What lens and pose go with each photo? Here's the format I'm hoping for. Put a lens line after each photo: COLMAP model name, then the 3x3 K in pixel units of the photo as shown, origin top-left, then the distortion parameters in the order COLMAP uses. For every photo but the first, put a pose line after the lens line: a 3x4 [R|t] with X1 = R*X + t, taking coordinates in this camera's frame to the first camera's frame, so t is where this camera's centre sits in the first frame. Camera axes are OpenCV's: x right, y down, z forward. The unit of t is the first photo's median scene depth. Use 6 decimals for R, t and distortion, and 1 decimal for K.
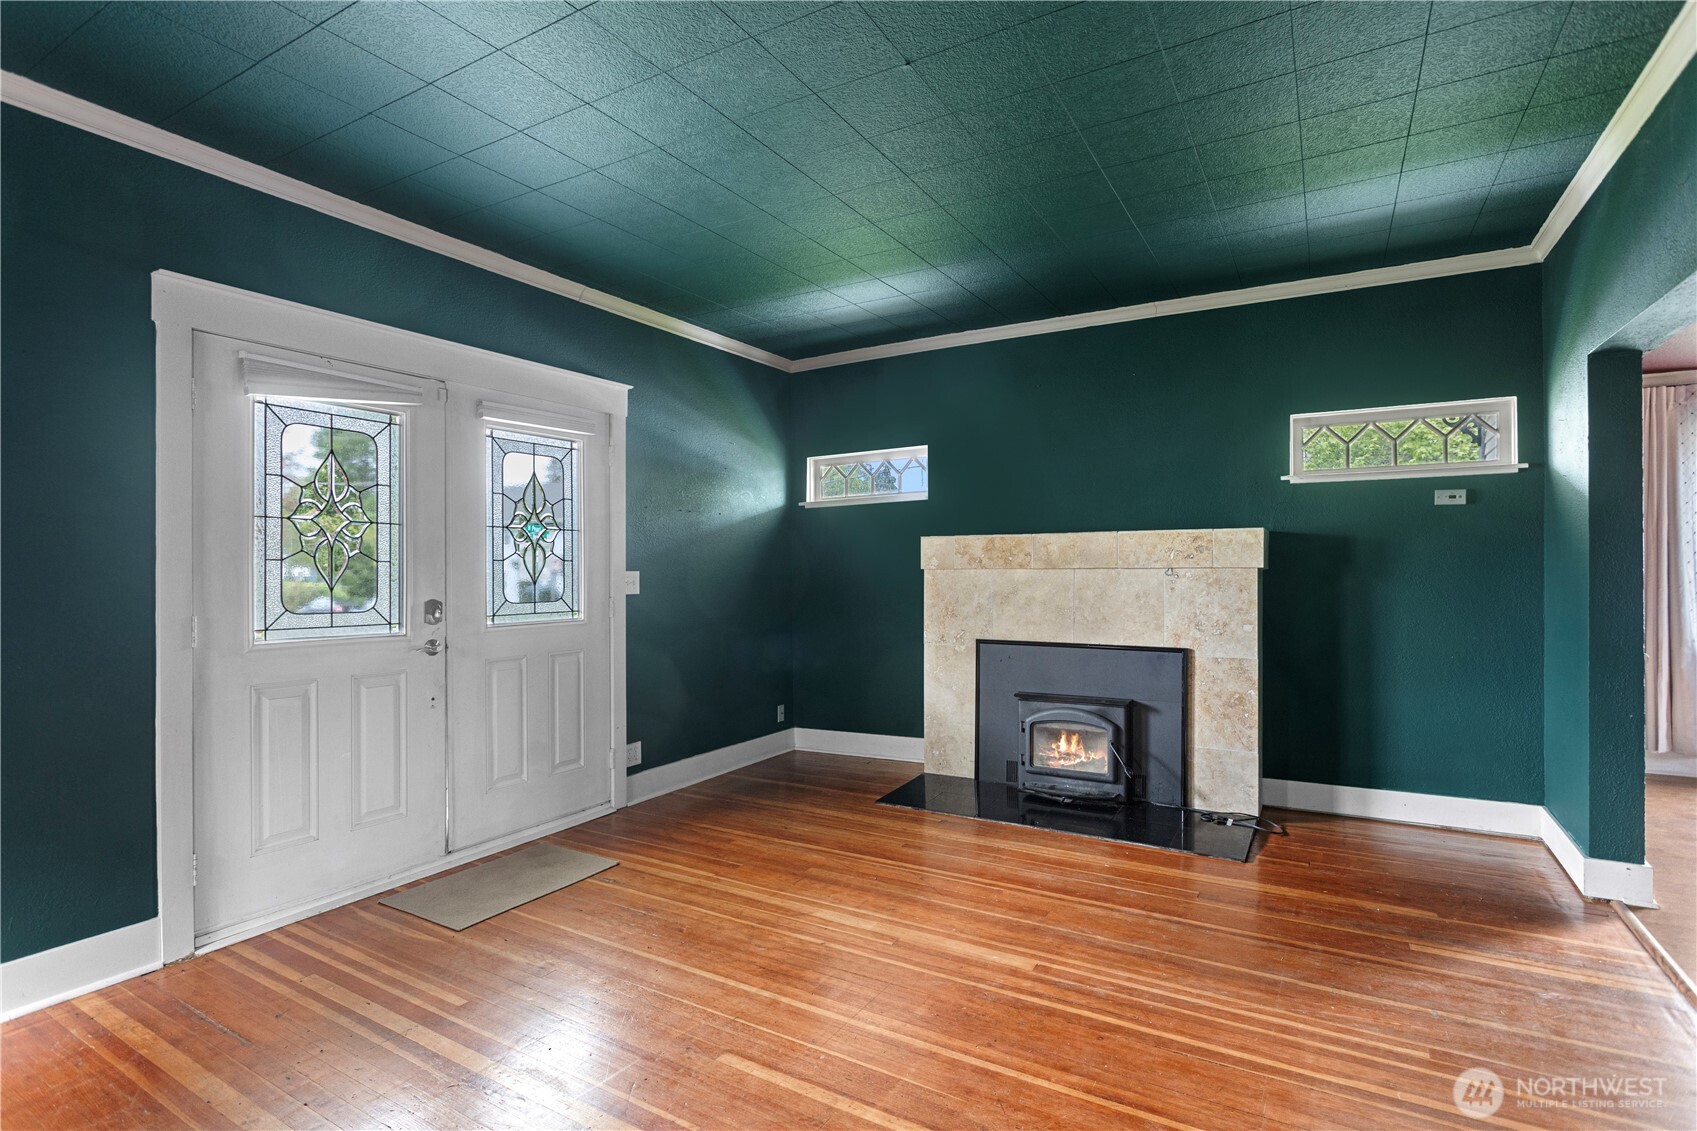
lens RADIAL K [[835.1, 0, 854.1], [0, 835.1, 575.6], [0, 0, 1]] dist [-0.010839, 0.000331]
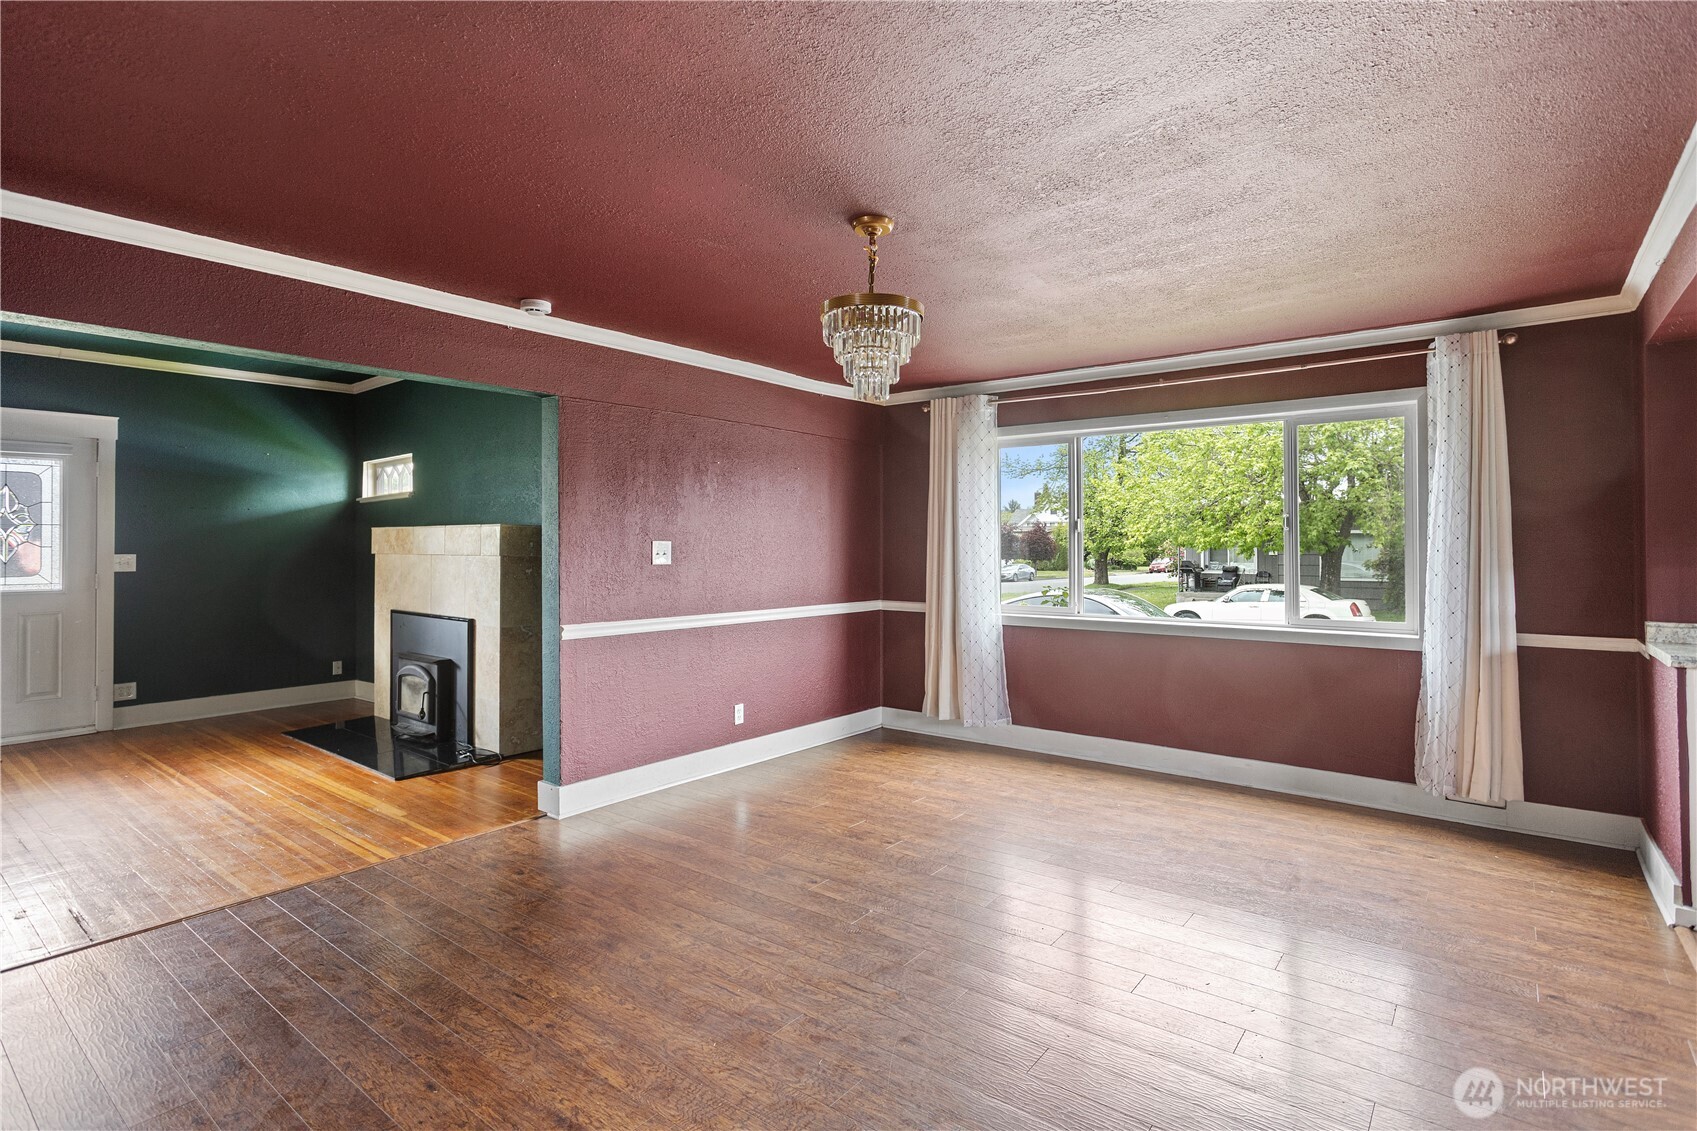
lens RADIAL K [[854.7, 0, 852.7], [0, 854.7, 533.4], [0, 0, 1]] dist [0.000897, 0.000731]
pose [[0.989992, 0.002967, -0.141093, 1.158497], [-0.005493, 0.999831, -0.017520, -0.022865], [0.141017, 0.018120, 0.989841, -0.210377]]
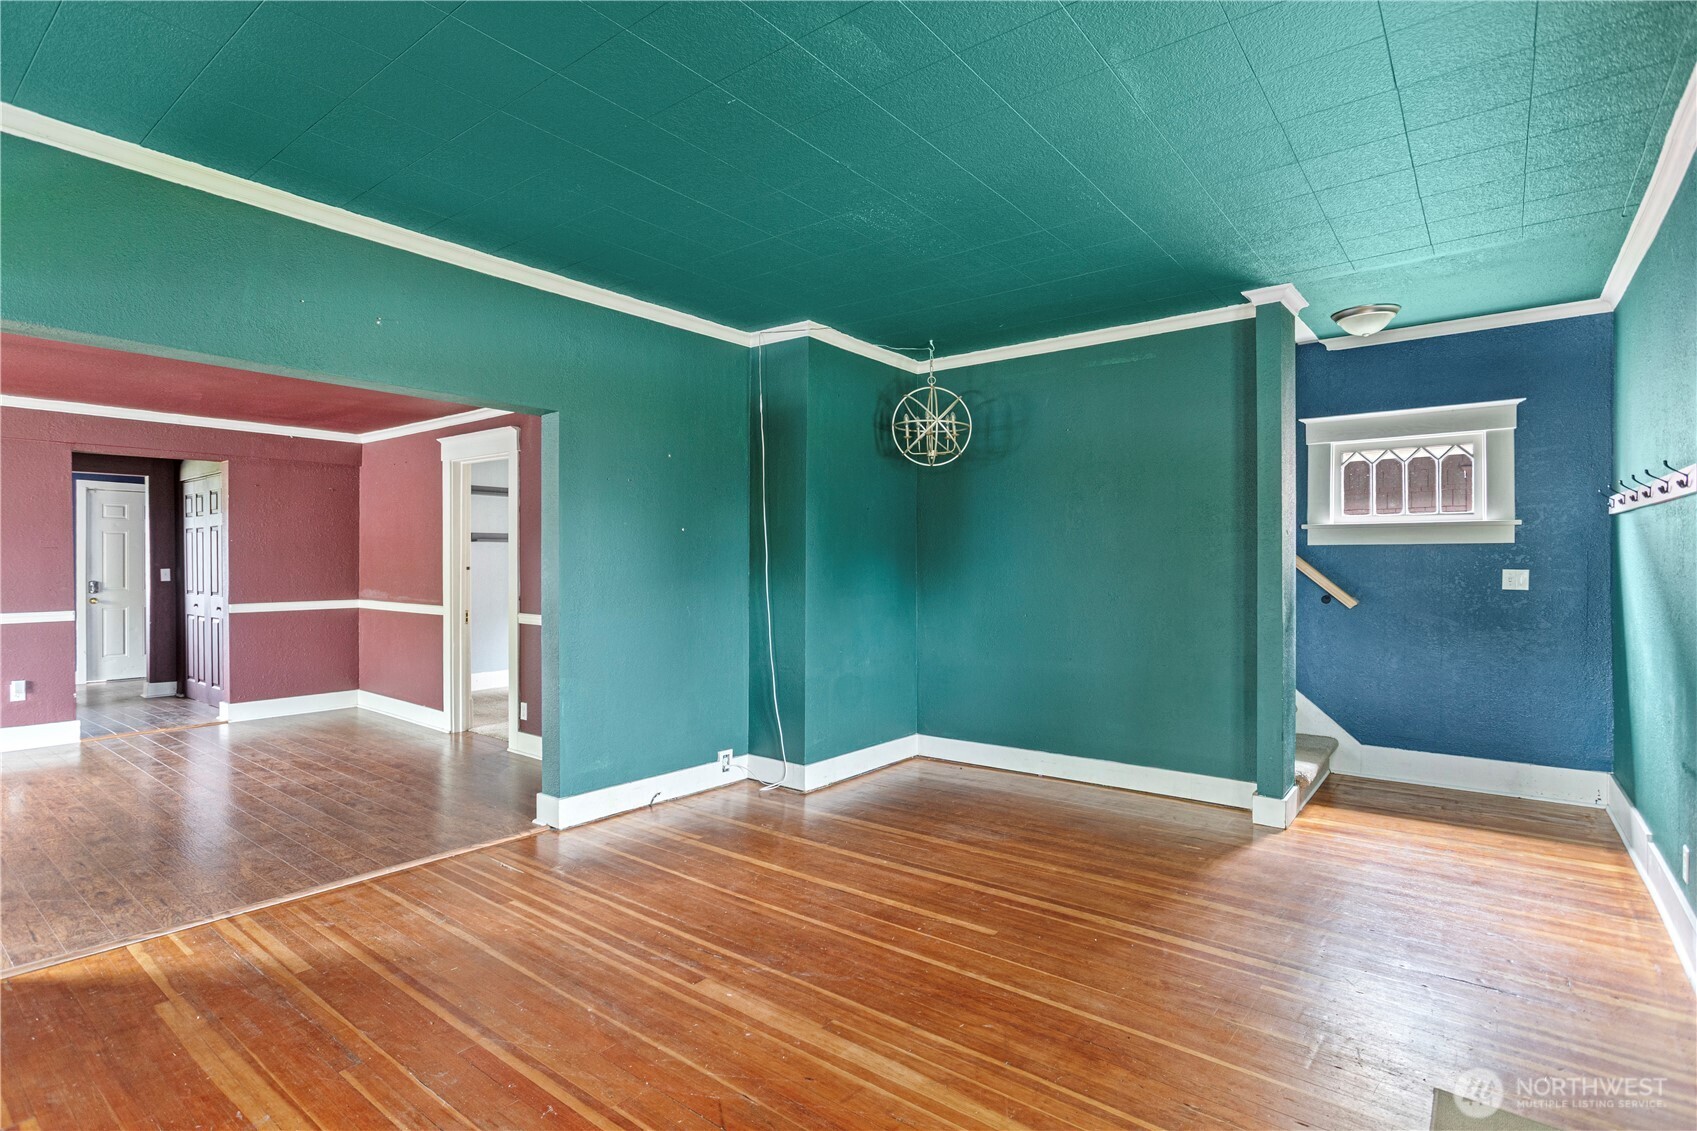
lens RADIAL K [[835.1, 0, 854.1], [0, 835.1, 575.6], [0, 0, 1]] dist [-0.010839, 0.000331]
pose [[-0.991492, 0.005949, 0.130029, -0.058232], [0.008641, 0.999760, 0.020145, -0.015911], [-0.129878, 0.021097, -0.991306, 1.214355]]
